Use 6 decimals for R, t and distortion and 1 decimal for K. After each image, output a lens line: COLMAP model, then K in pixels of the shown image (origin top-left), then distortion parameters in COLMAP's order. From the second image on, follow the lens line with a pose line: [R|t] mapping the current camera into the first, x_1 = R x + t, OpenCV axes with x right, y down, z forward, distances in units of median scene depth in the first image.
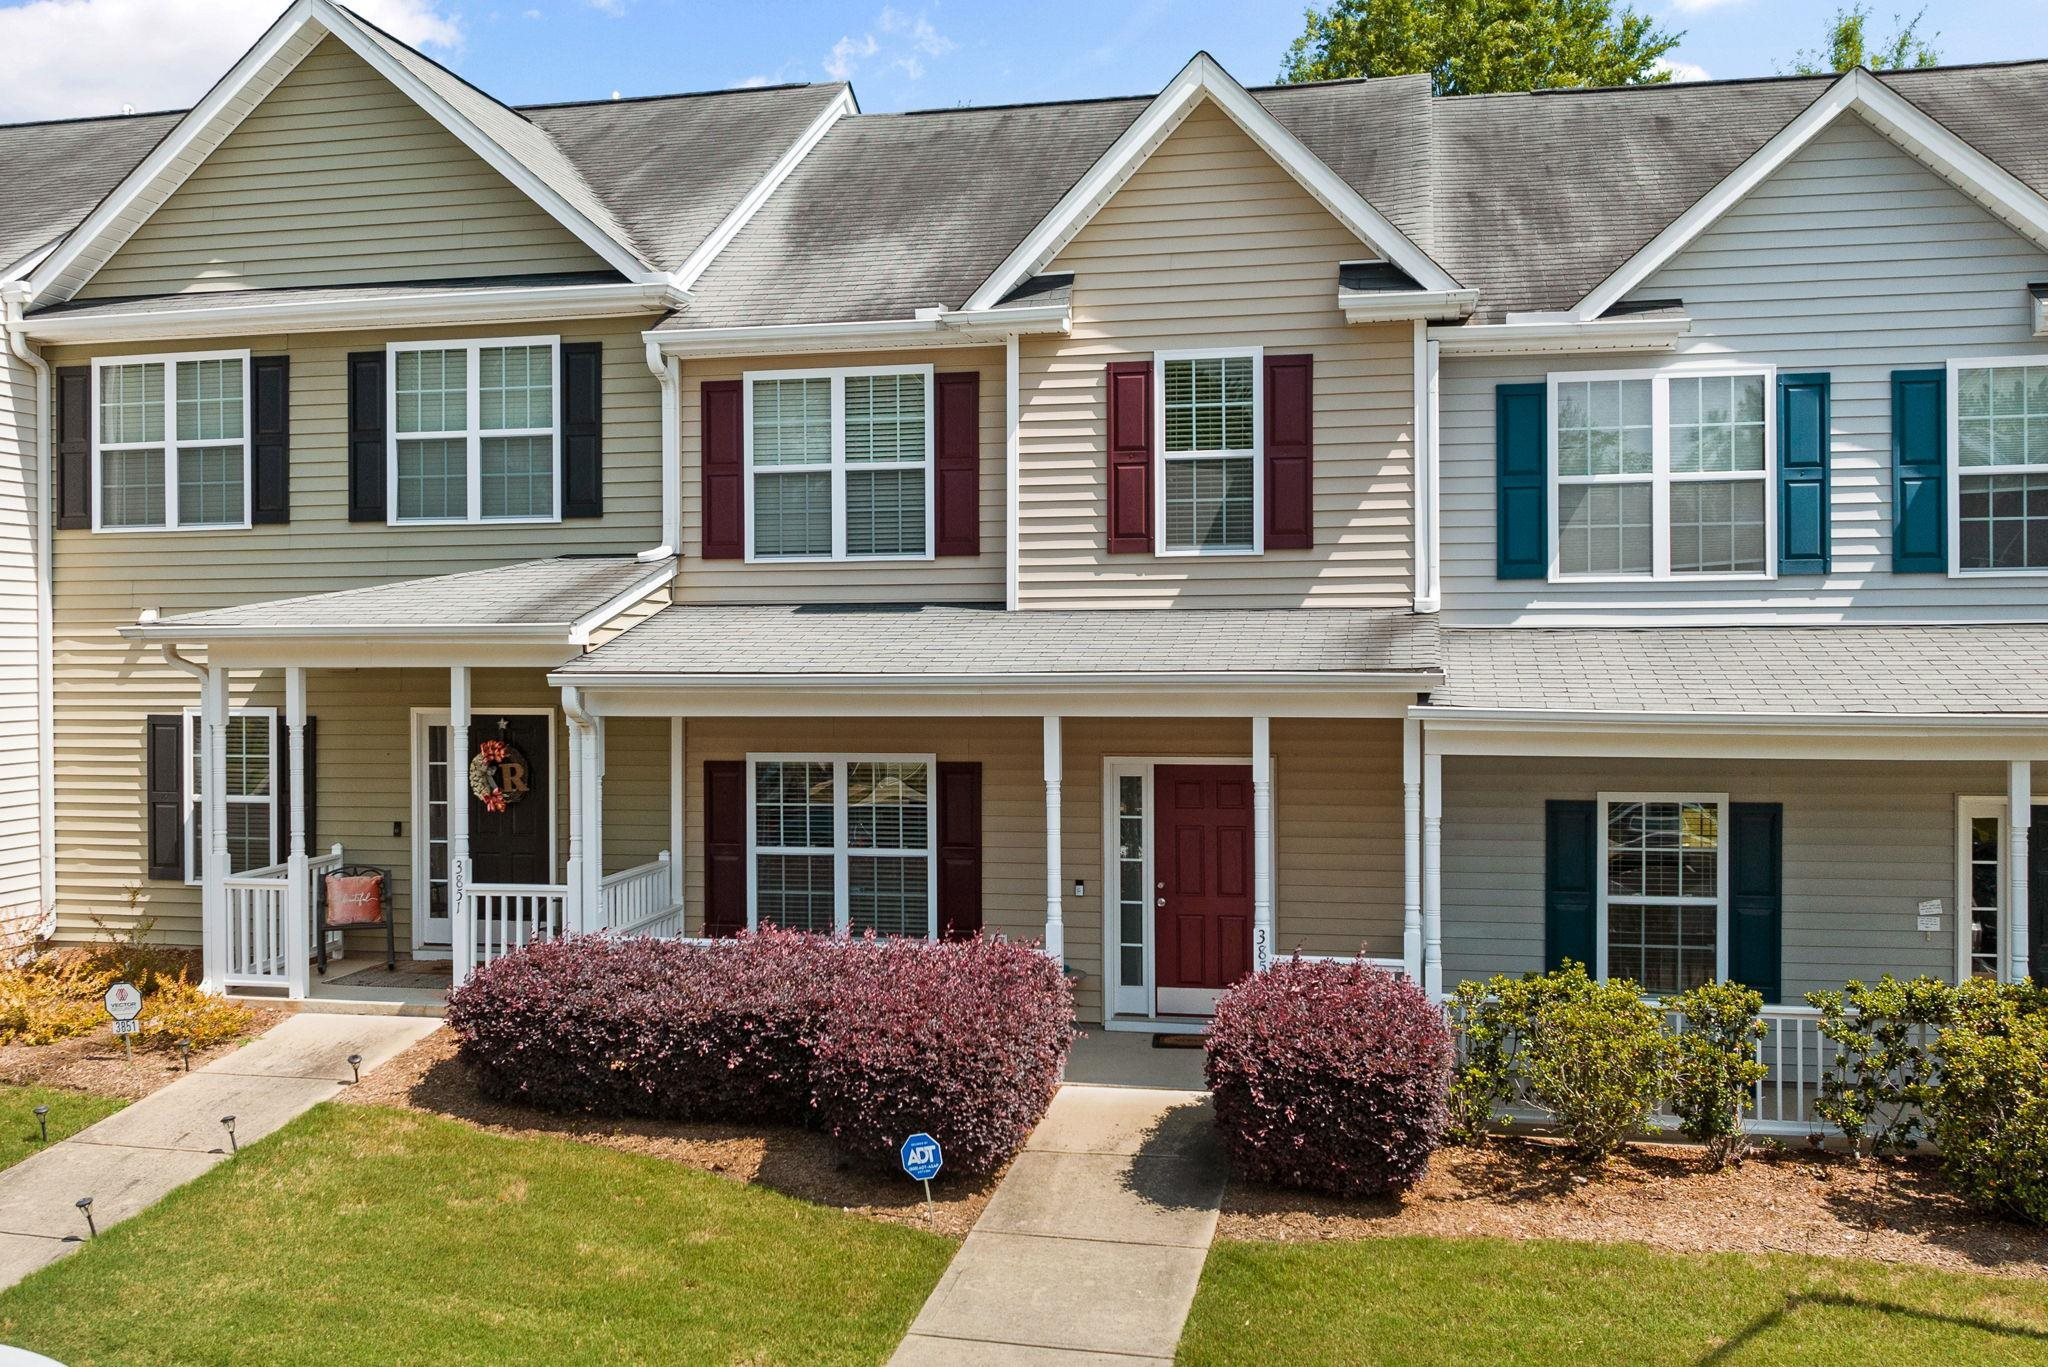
lens RADIAL K [[1868.4, 0, 988.4], [0, 1868.4, 681.4], [0, 0, 1]] dist [-0.008434, -0.013708]
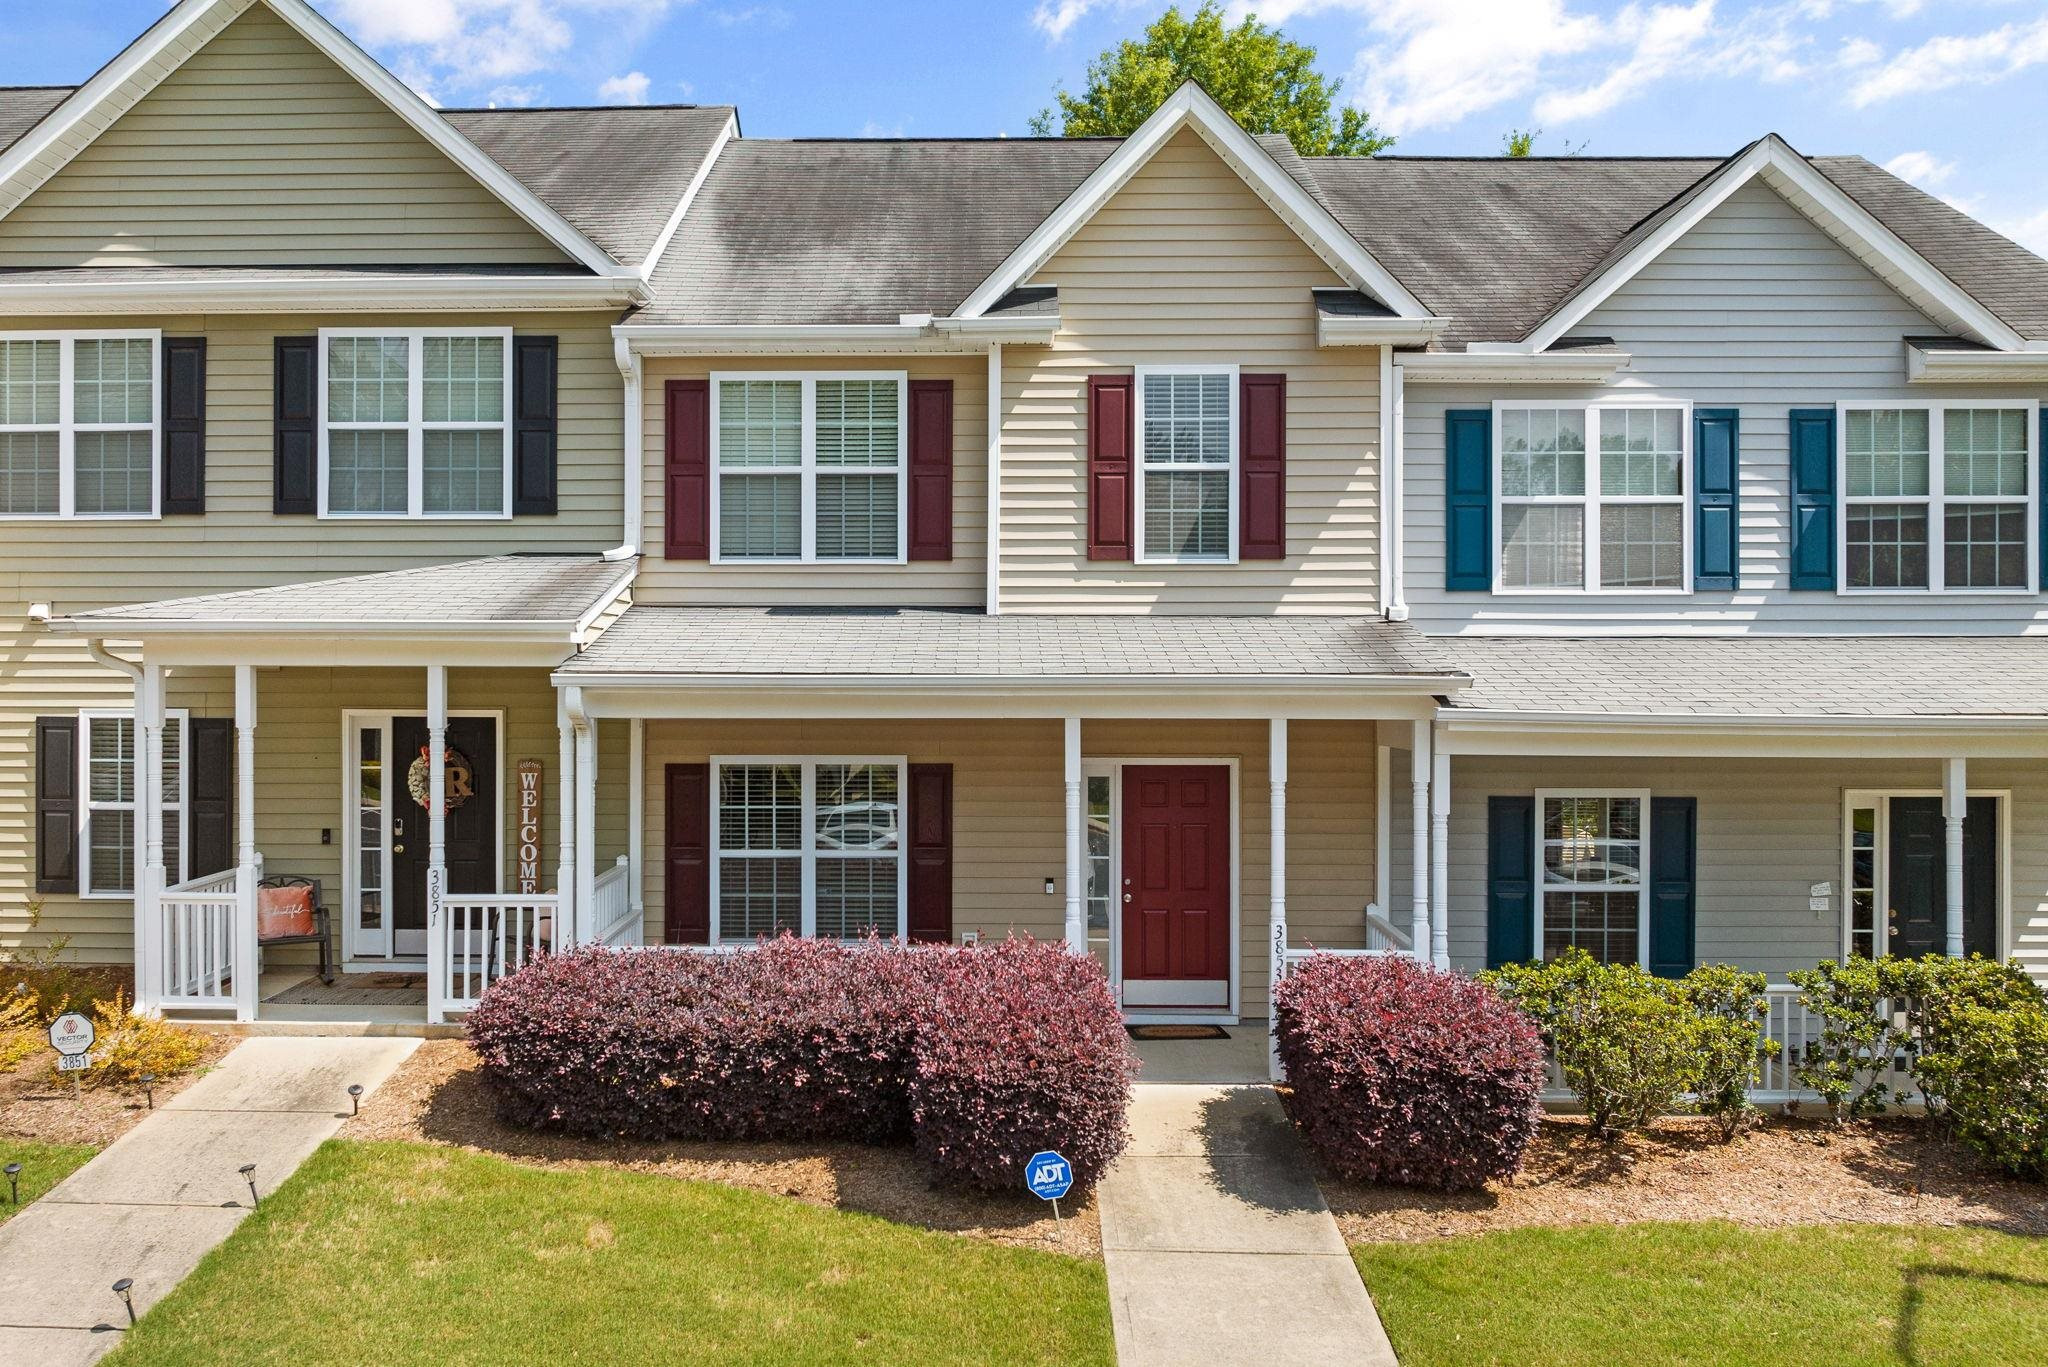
lens RADIAL K [[1620.9, 0, 964.2], [0, 1620.9, 681.8], [0, 0, 1]] dist [-0.012948, -0.011997]
pose [[0.980922, 0.004803, 0.194340, -0.177793], [-0.003695, 0.999975, -0.006066, 0.004194], [-0.194364, 0.005232, 0.980915, 0.139620]]
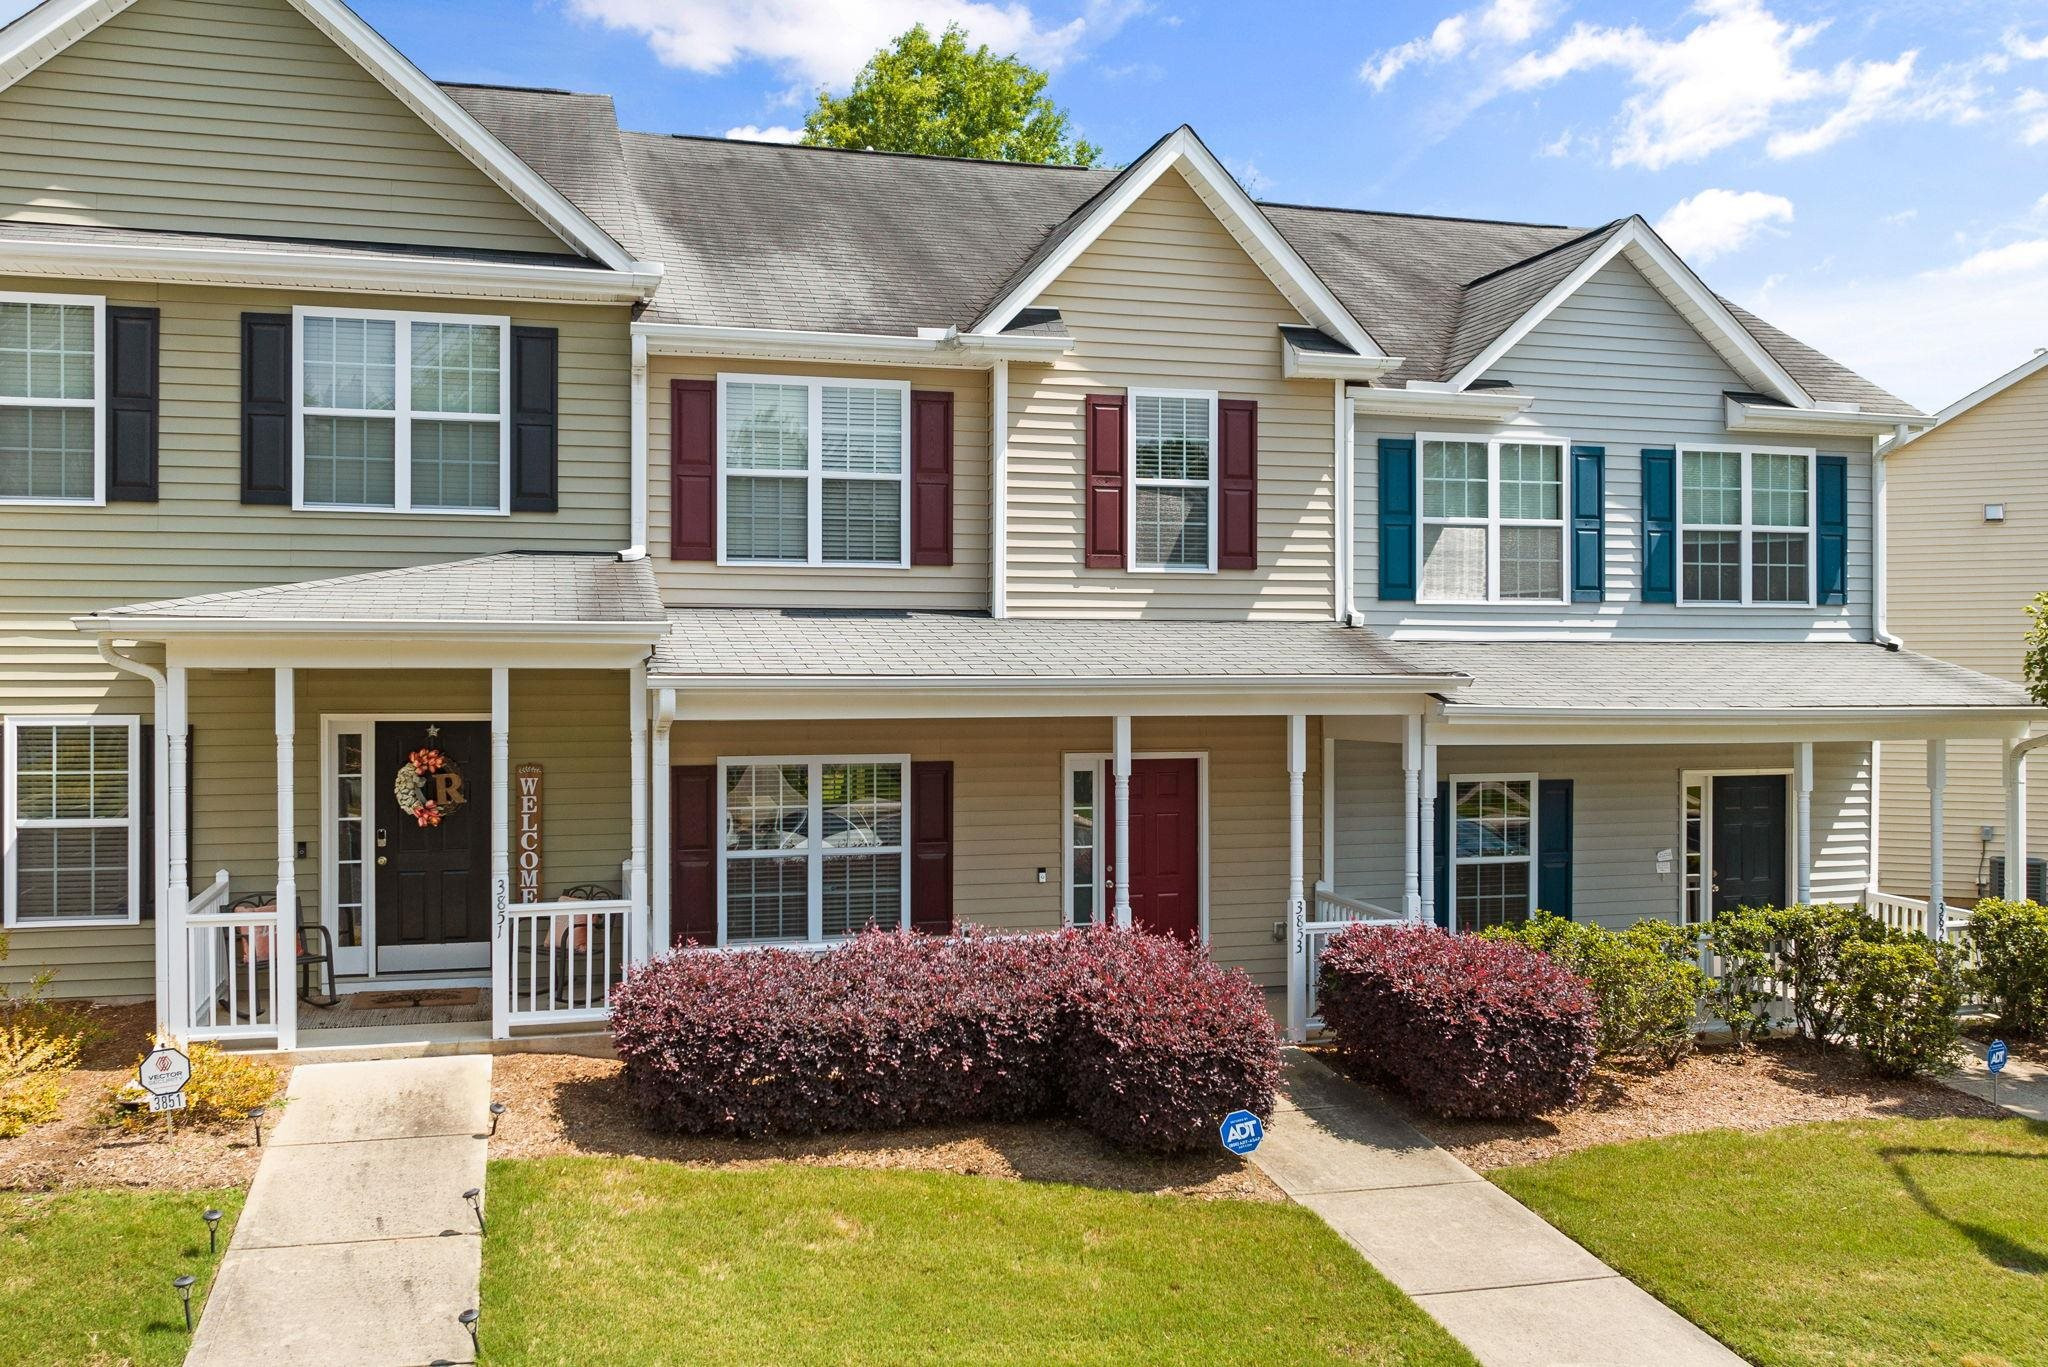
lens RADIAL K [[1620.9, 0, 964.2], [0, 1620.9, 681.8], [0, 0, 1]] dist [-0.012948, -0.011997]
pose [[0.891425, 0.001509, 0.453165, -0.434675], [0.001192, 0.999983, -0.005675, 0.003697], [-0.453166, 0.005599, 0.891408, 0.187532]]
